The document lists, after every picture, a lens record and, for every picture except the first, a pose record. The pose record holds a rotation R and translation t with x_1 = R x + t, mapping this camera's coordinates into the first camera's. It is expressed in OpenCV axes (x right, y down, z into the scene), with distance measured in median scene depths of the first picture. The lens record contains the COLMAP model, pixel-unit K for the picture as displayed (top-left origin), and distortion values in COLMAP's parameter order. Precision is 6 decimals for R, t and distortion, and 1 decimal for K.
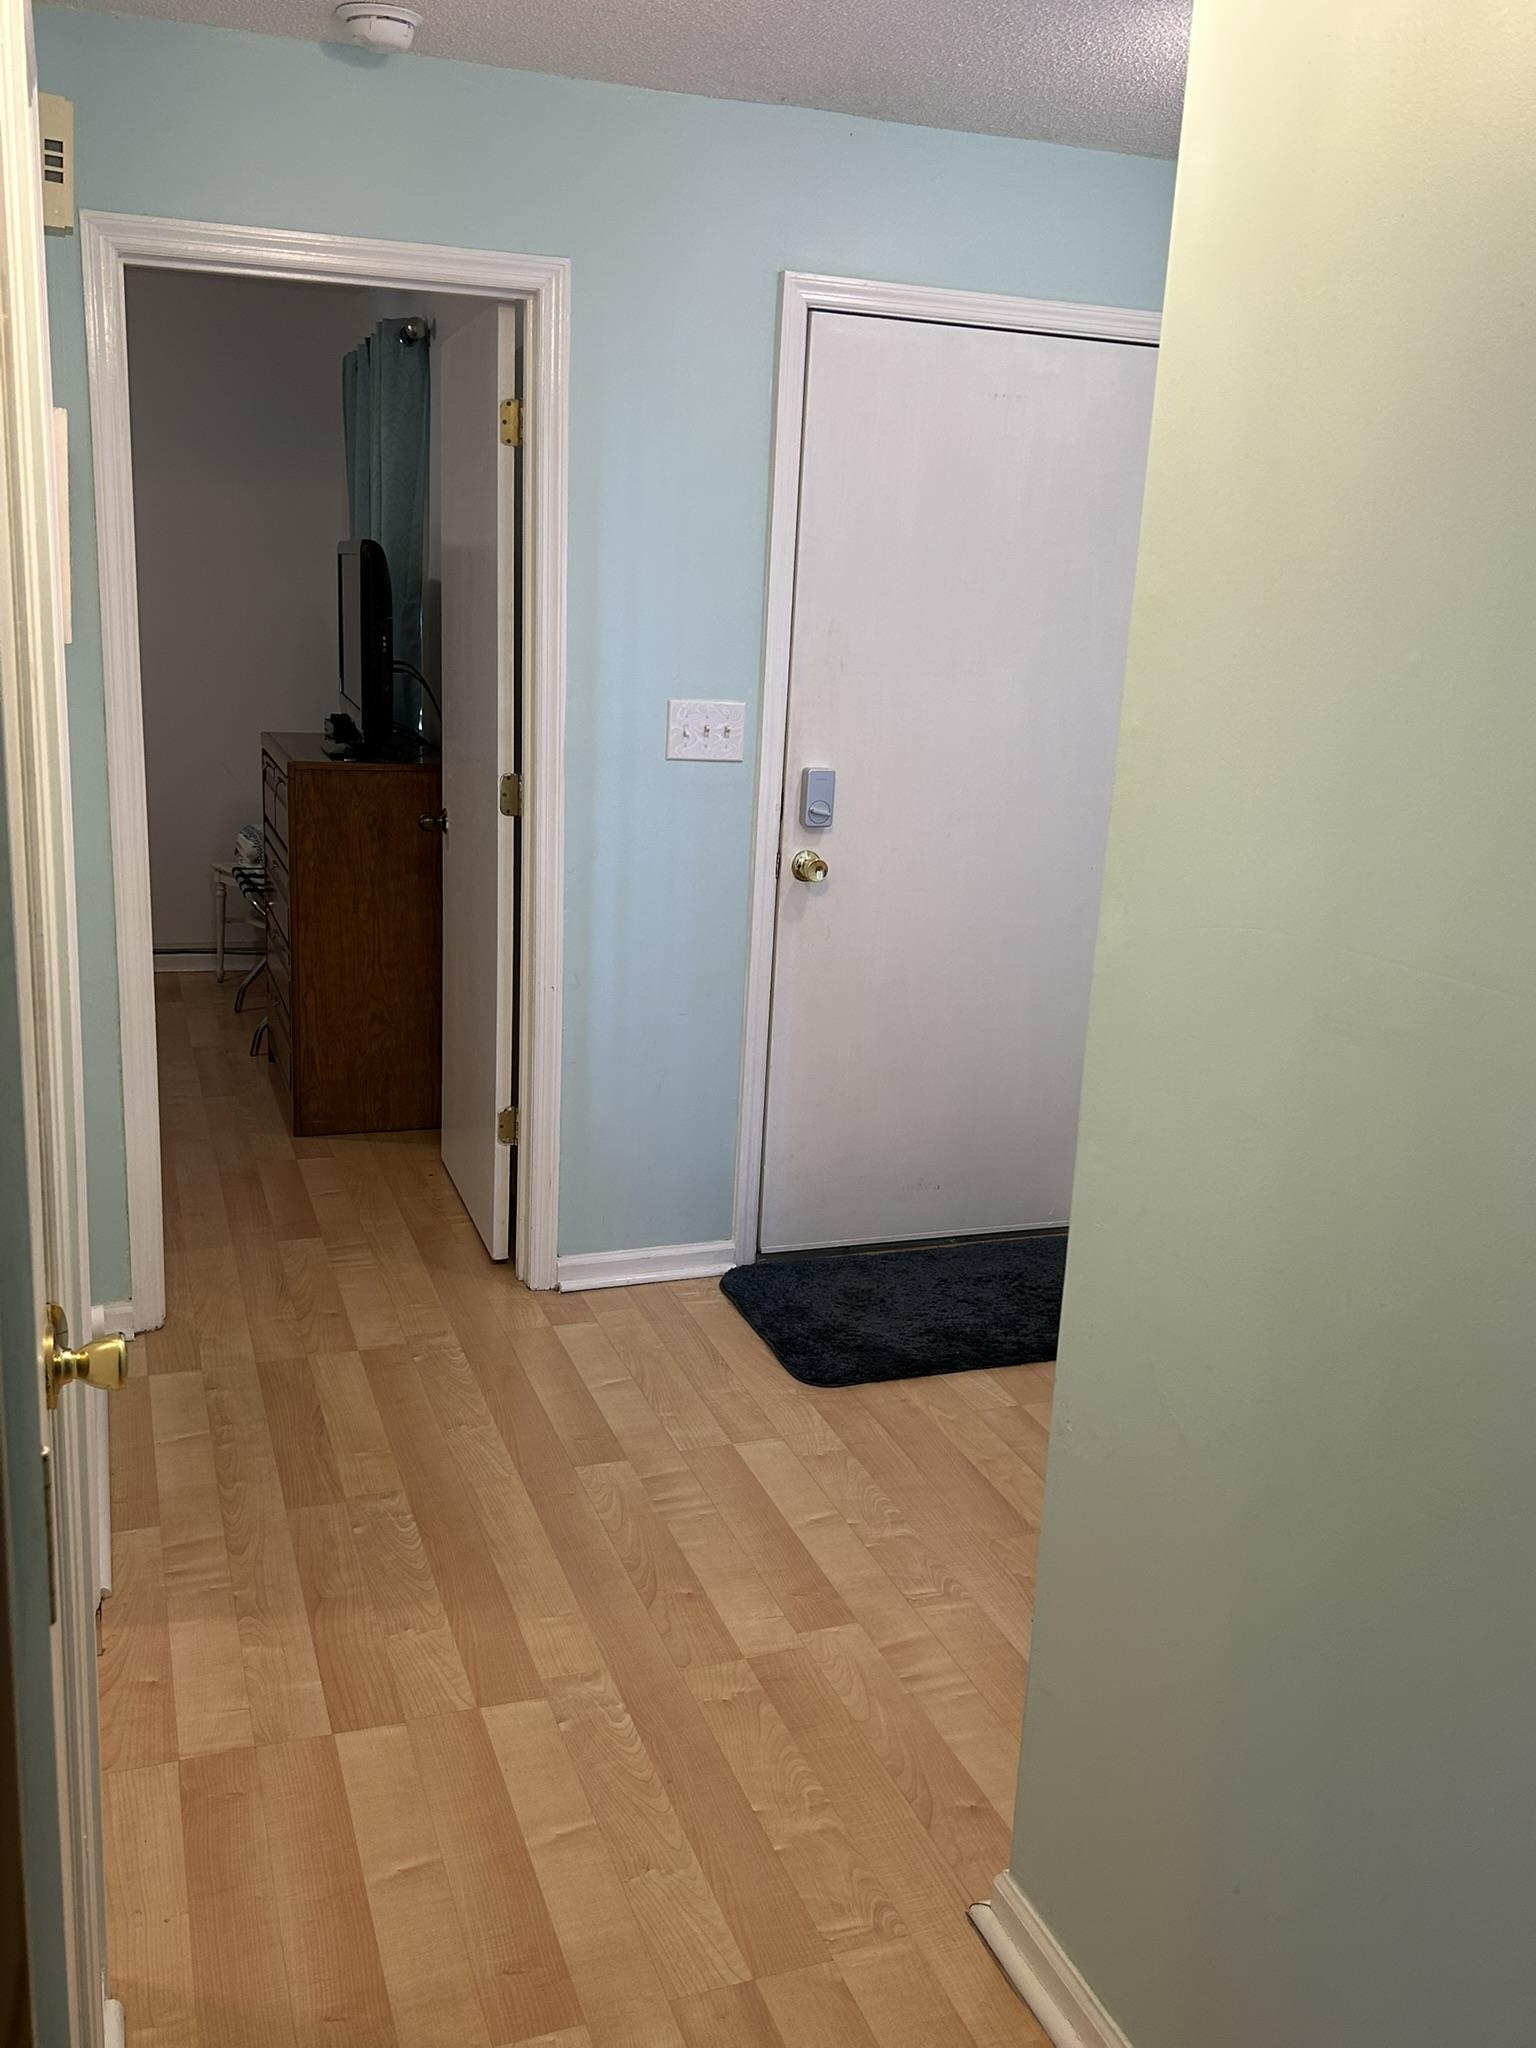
lens RADIAL K [[1811.7, 0, 769.3], [0, 1811.7, 1022.1], [0, 0, 1]] dist [0.005187, 0.000471]
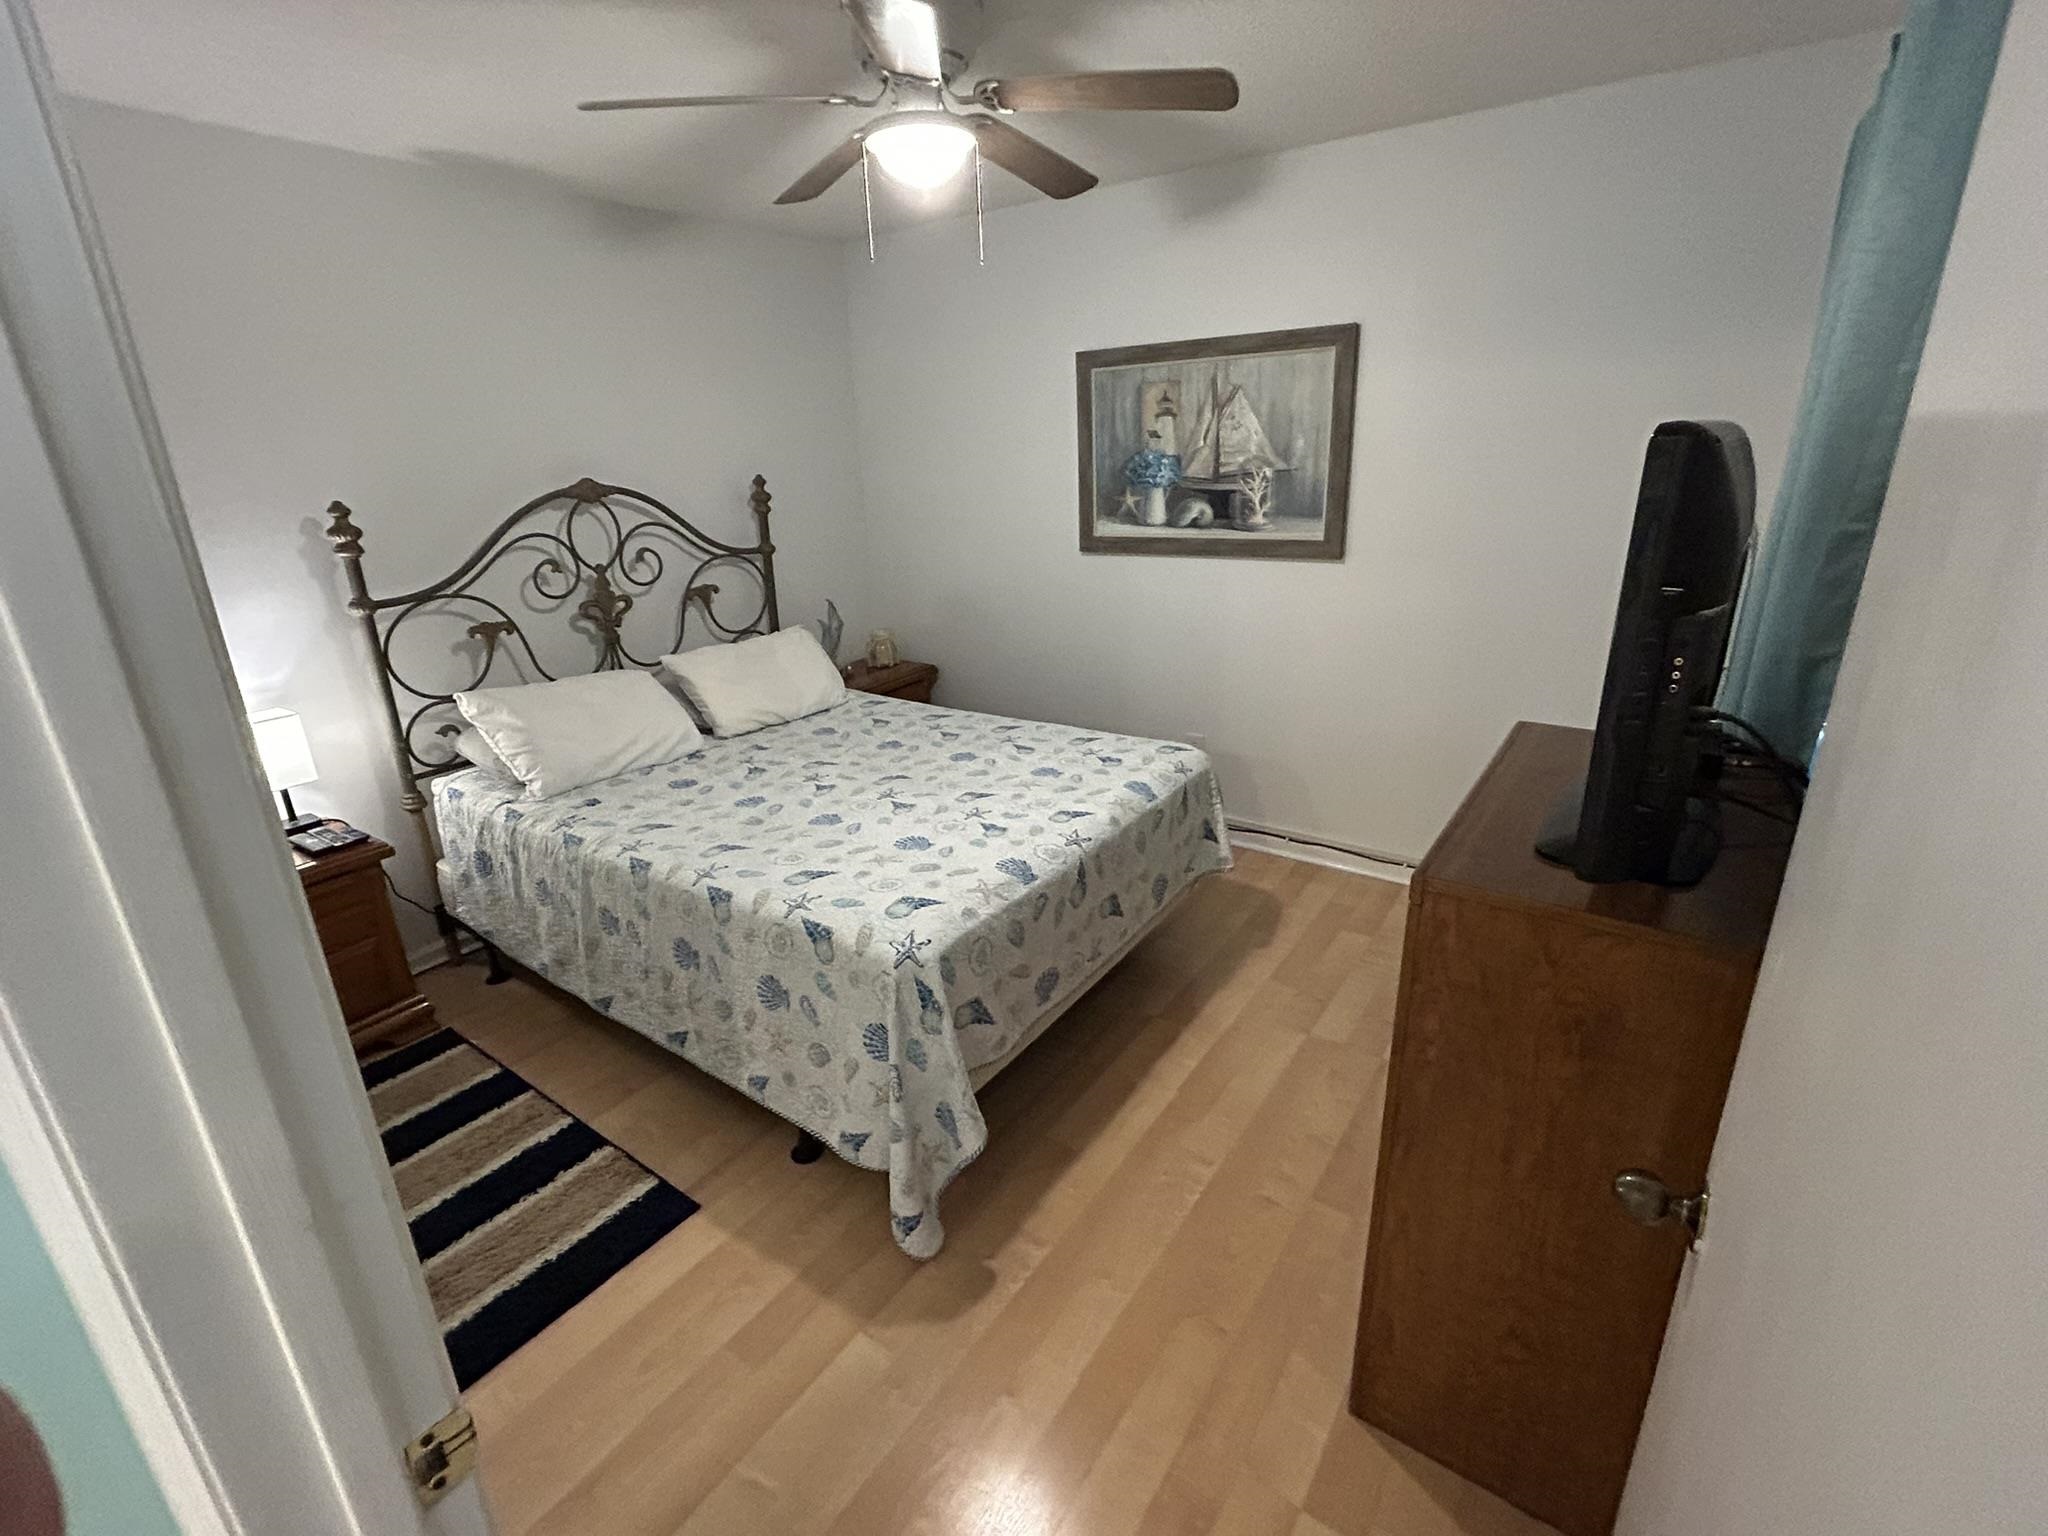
lens RADIAL K [[912.7, 0, 1028.9], [0, 912.7, 762.6], [0, 0, 1]] dist [-0.000037, -0.000013]
pose [[0.574383, 0.201861, -0.793307, -0.121887], [-0.141340, 0.979019, 0.146781, -0.194882], [0.806292, 0.027818, 0.590863, 0.734556]]
